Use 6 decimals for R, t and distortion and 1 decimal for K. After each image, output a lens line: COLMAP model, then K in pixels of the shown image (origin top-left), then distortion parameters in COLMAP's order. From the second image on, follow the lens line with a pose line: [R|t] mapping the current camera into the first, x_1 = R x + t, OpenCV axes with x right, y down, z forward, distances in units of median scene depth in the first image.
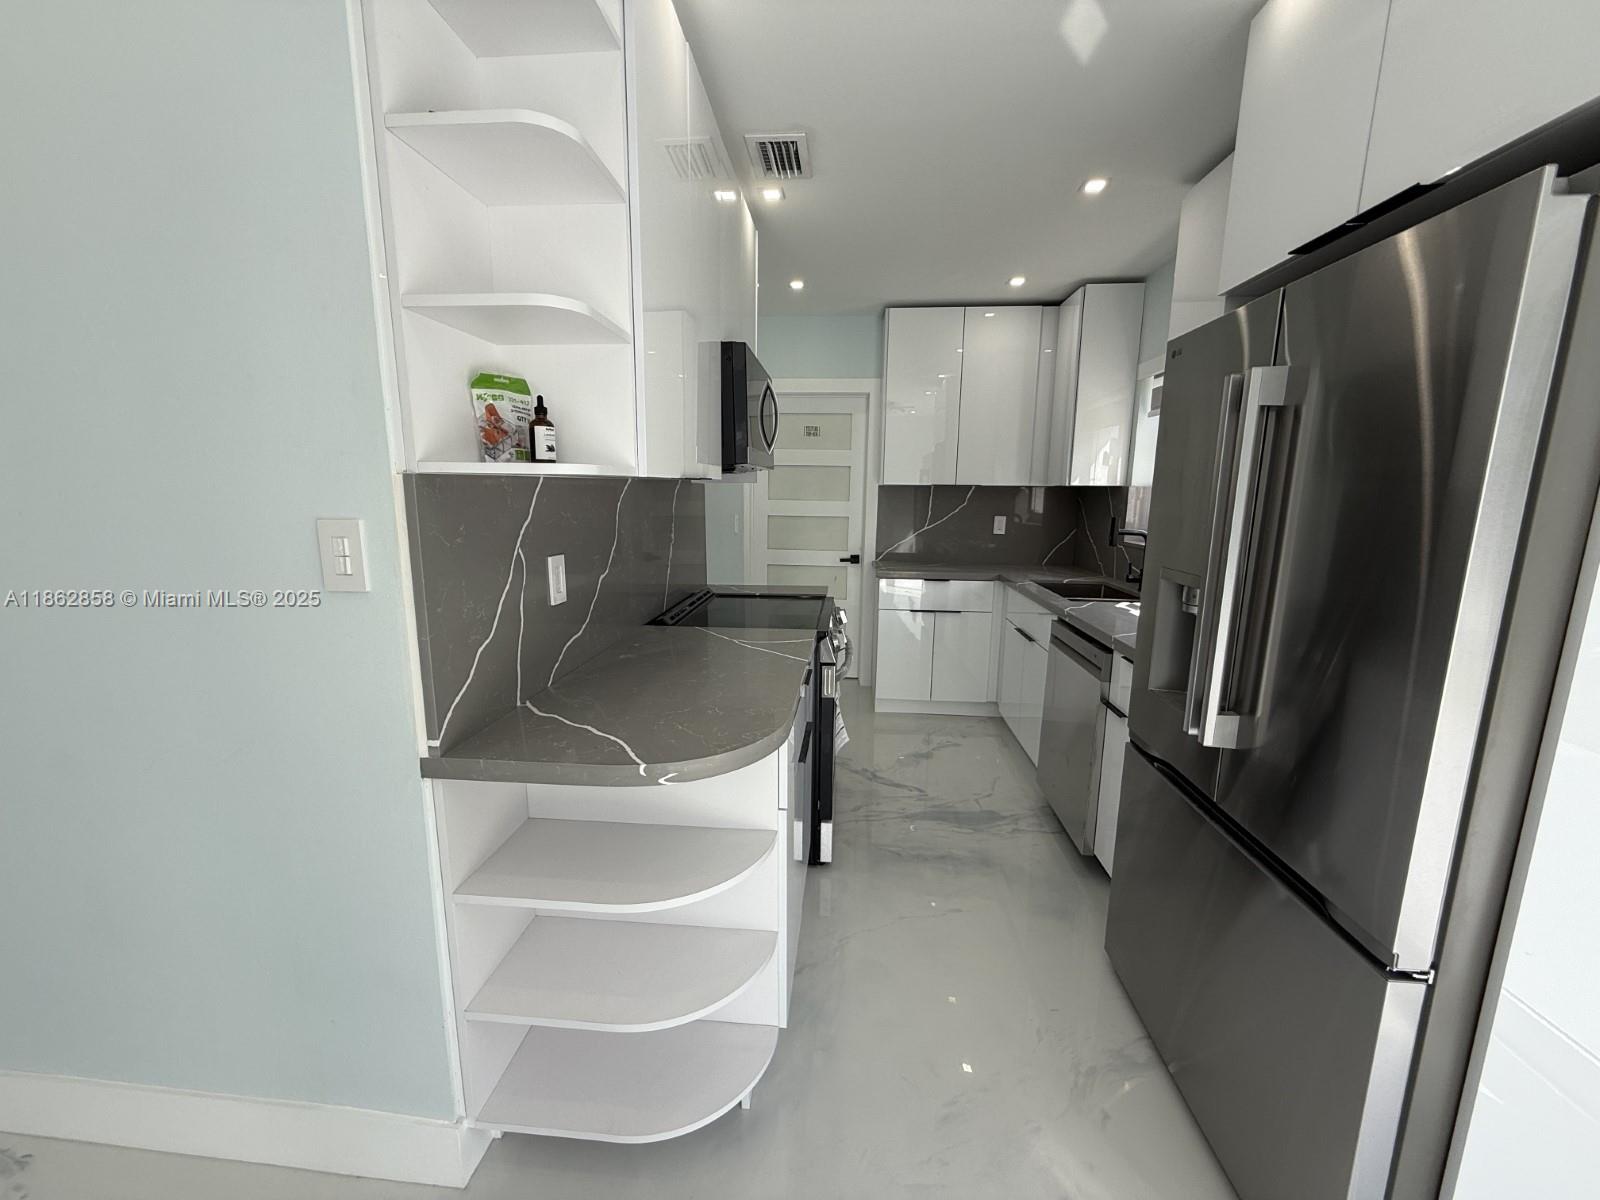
lens RADIAL K [[637.0, 0, 792.9], [0, 637.0, 601.8], [0, 0, 1]] dist [-0.000867, 0.000043]
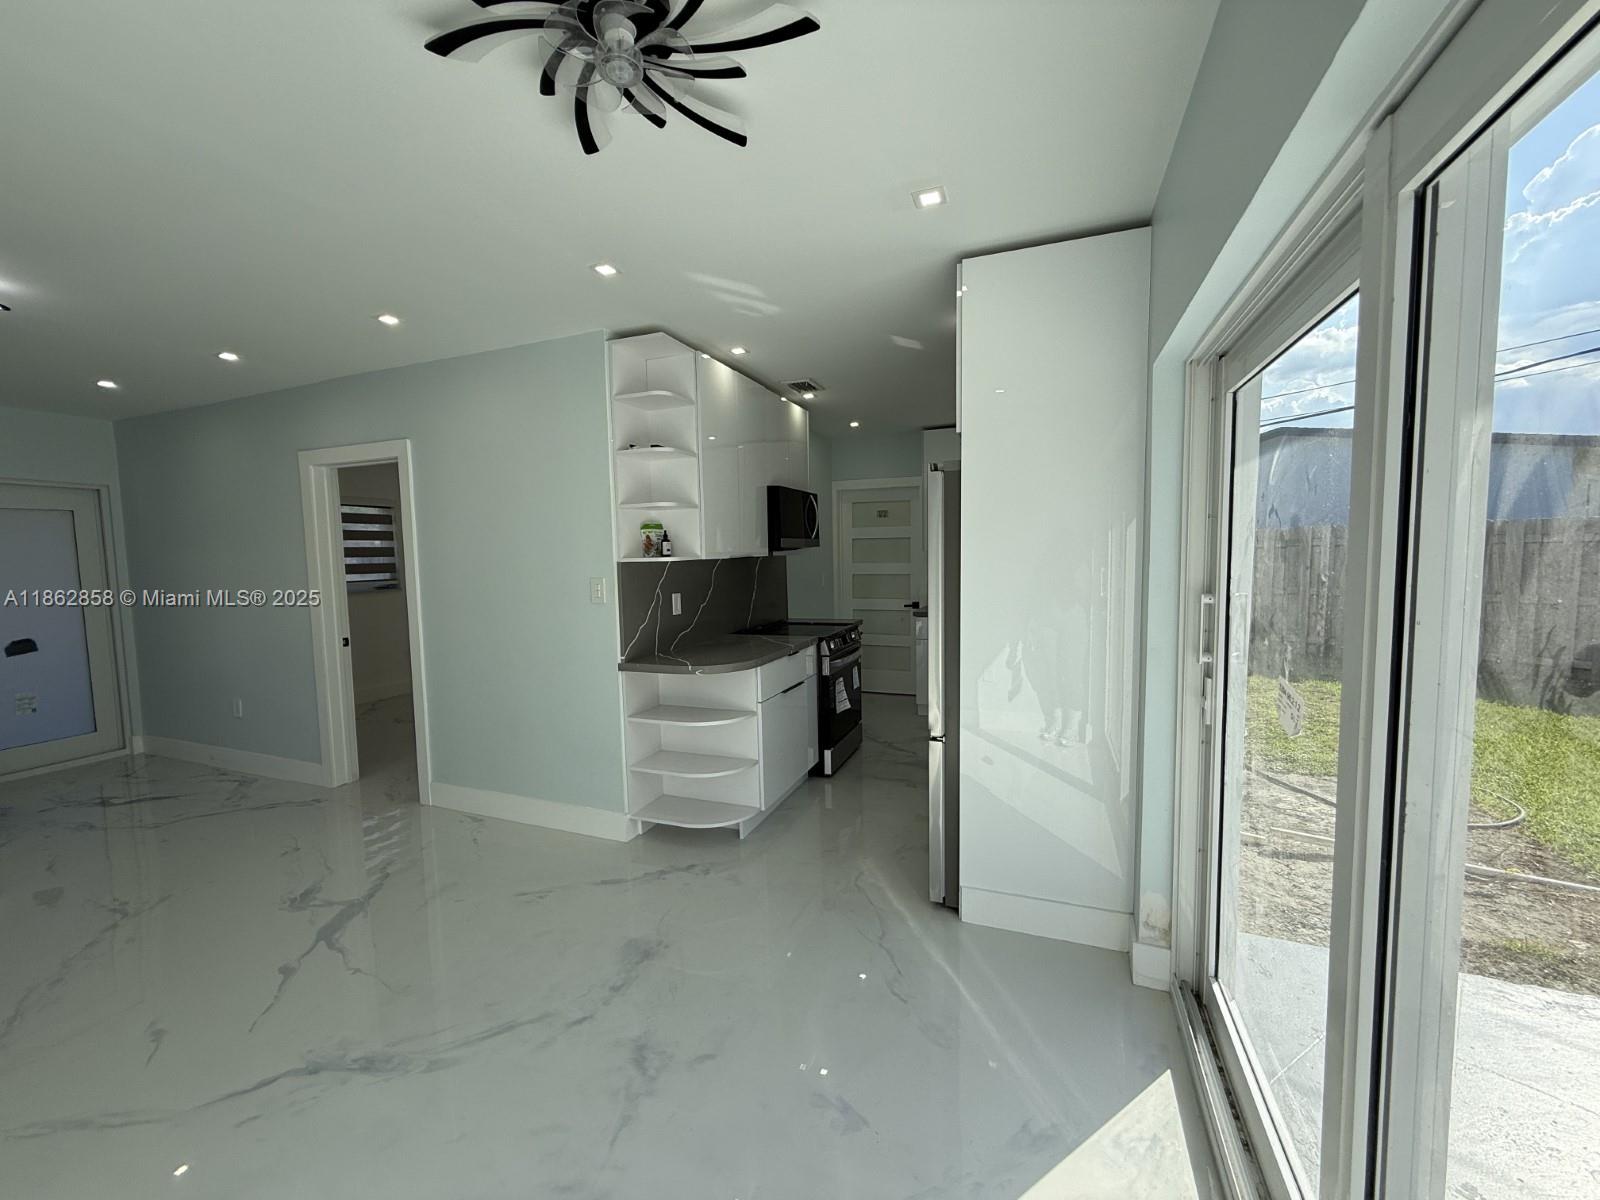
lens RADIAL K [[637.0, 0, 792.9], [0, 637.0, 601.8], [0, 0, 1]] dist [-0.000867, 0.000043]
pose [[0.958188, -0.008029, -0.286025, 0.380937], [-0.018861, 0.995660, -0.091135, 0.087712], [0.285515, 0.092719, 0.953878, -0.589732]]
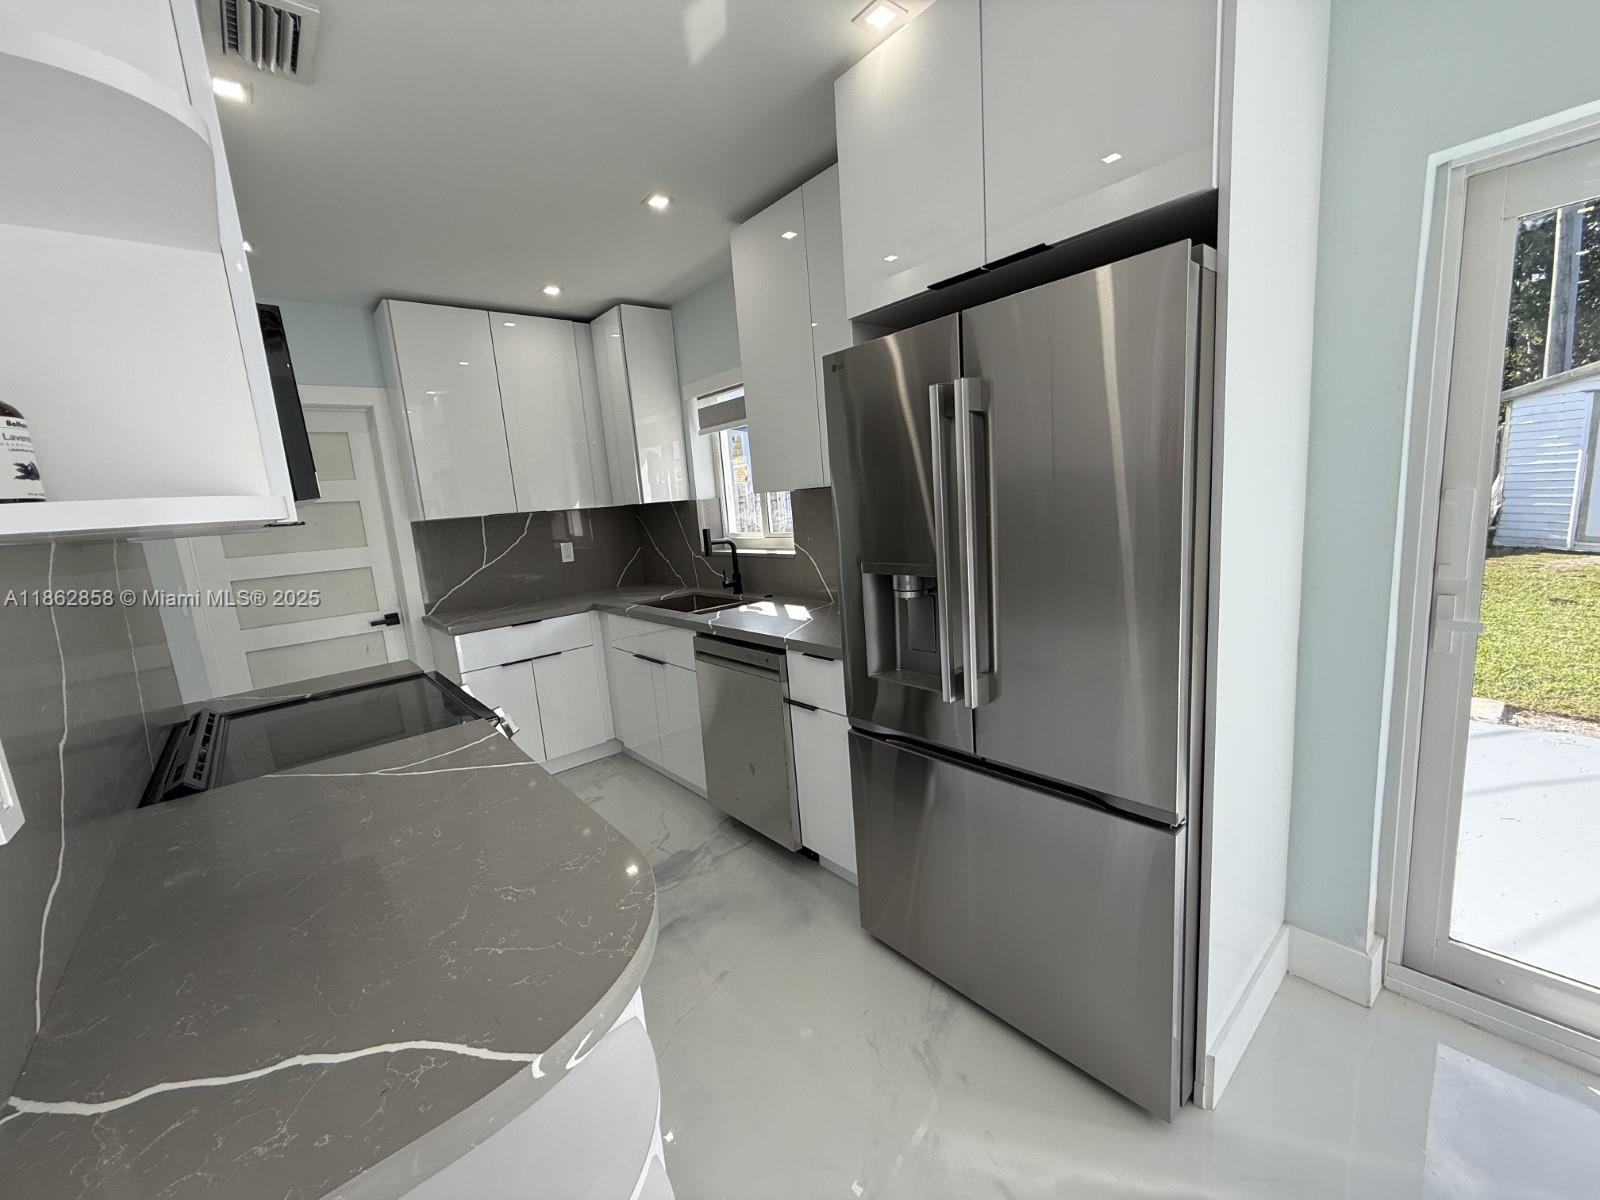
lens RADIAL K [[637.0, 0, 792.9], [0, 637.0, 601.8], [0, 0, 1]] dist [-0.000867, 0.000043]
pose [[0.700203, -0.178458, 0.691280, -0.151026], [0.205789, 0.977610, 0.043930, -0.034905], [-0.683642, 0.111497, 0.721250, 0.174448]]
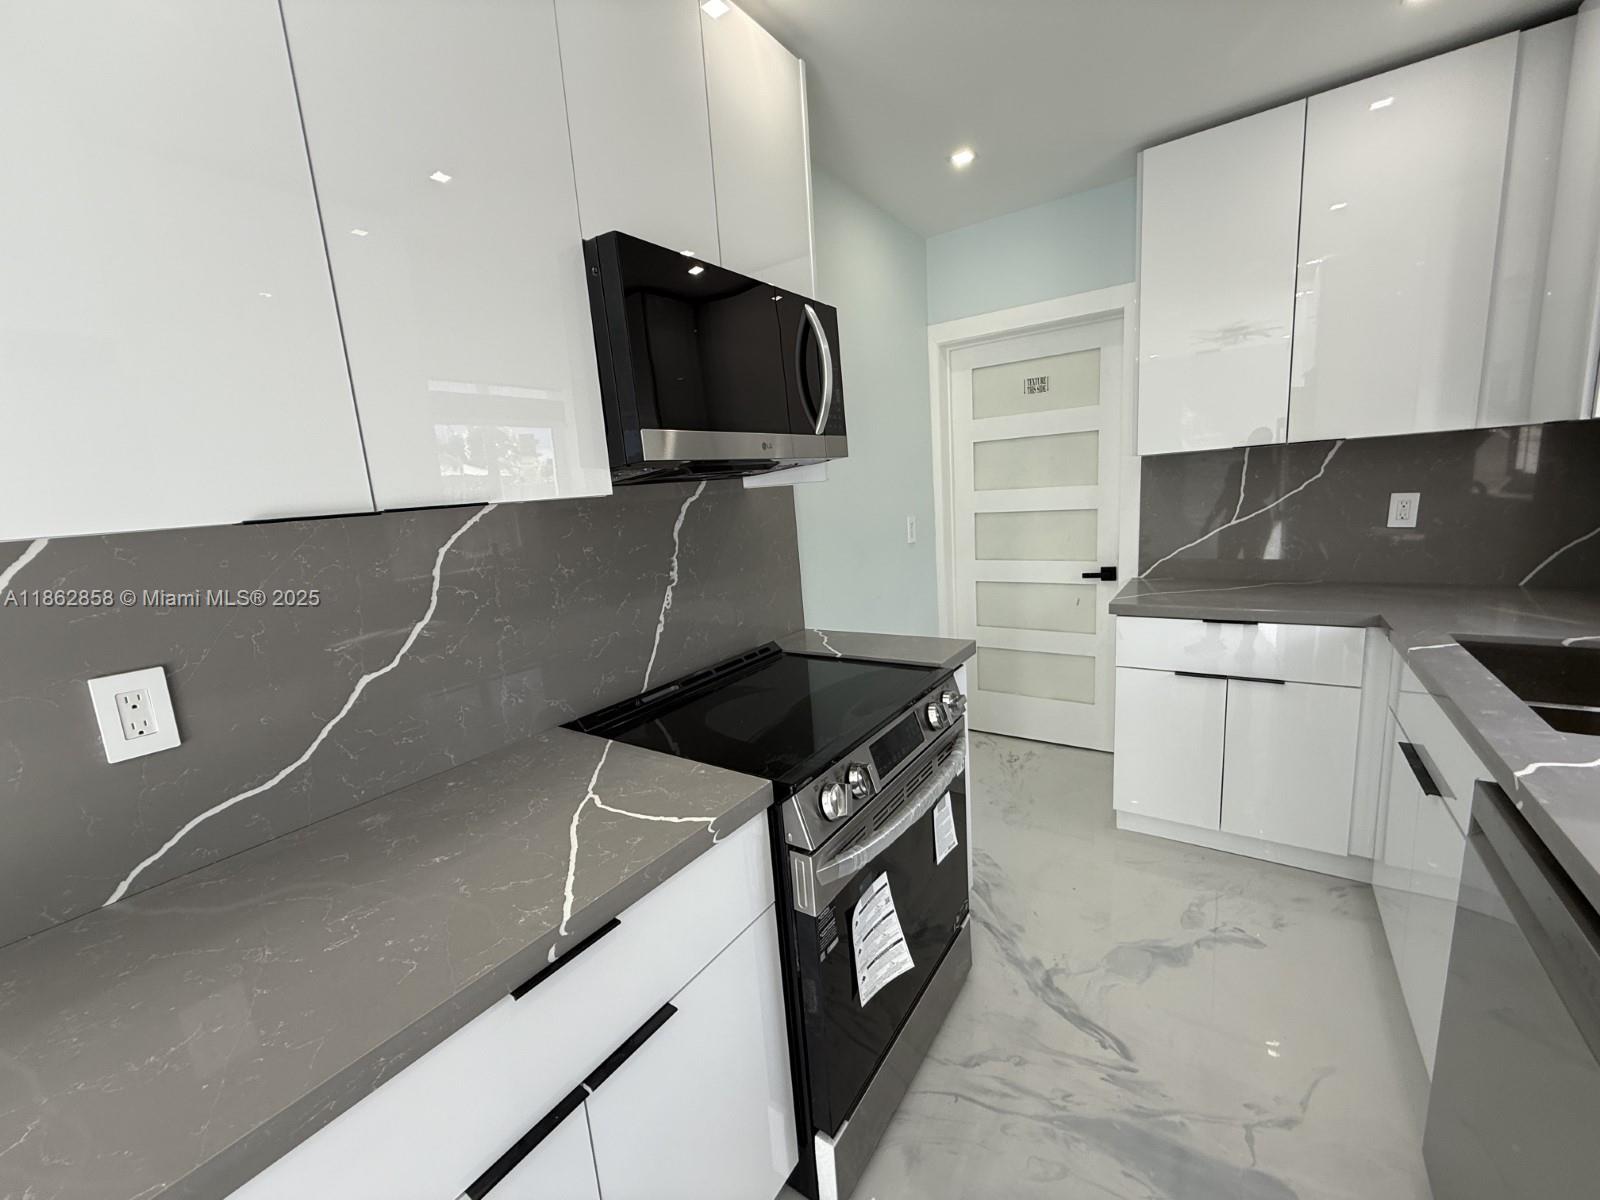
lens RADIAL K [[637.0, 0, 792.9], [0, 637.0, 601.8], [0, 0, 1]] dist [-0.000867, 0.000043]
pose [[0.865944, 0.015201, -0.499909, 0.233741], [-0.004443, 0.999732, 0.022704, -0.084109], [0.500120, -0.017440, 0.865780, 0.451822]]
